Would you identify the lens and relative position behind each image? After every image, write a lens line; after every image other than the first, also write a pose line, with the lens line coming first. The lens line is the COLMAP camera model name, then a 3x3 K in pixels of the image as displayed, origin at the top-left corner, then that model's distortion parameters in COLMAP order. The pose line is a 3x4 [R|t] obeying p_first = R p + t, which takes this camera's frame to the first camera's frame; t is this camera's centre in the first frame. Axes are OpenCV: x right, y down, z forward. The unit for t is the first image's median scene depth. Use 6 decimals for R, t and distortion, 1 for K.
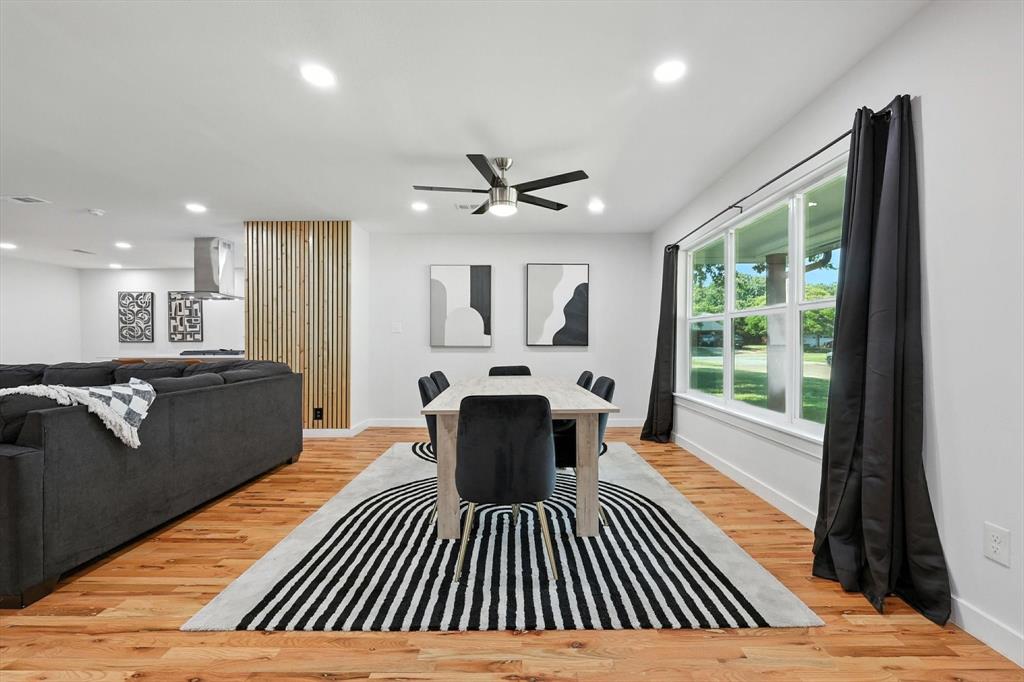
lens RADIAL K [[449.4, 0, 514.3], [0, 449.4, 343.4], [0, 0, 1]] dist [-0.001497, 0.000216]
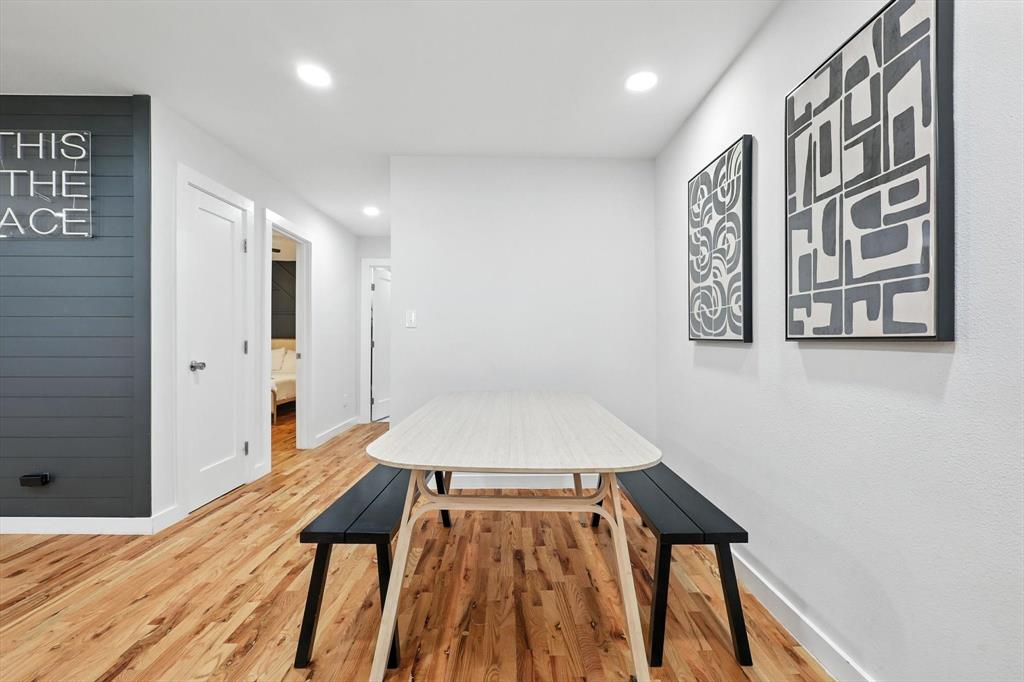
lens RADIAL K [[449.4, 0, 512.2], [0, 449.4, 337.5], [0, 0, 1]] dist [-0.001497, 0.000216]
pose [[-0.002234, 0.002121, -0.999995, -0.566733], [-0.007532, 0.999969, 0.002138, -0.005406], [0.999969, 0.007537, -0.002218, 0.877416]]
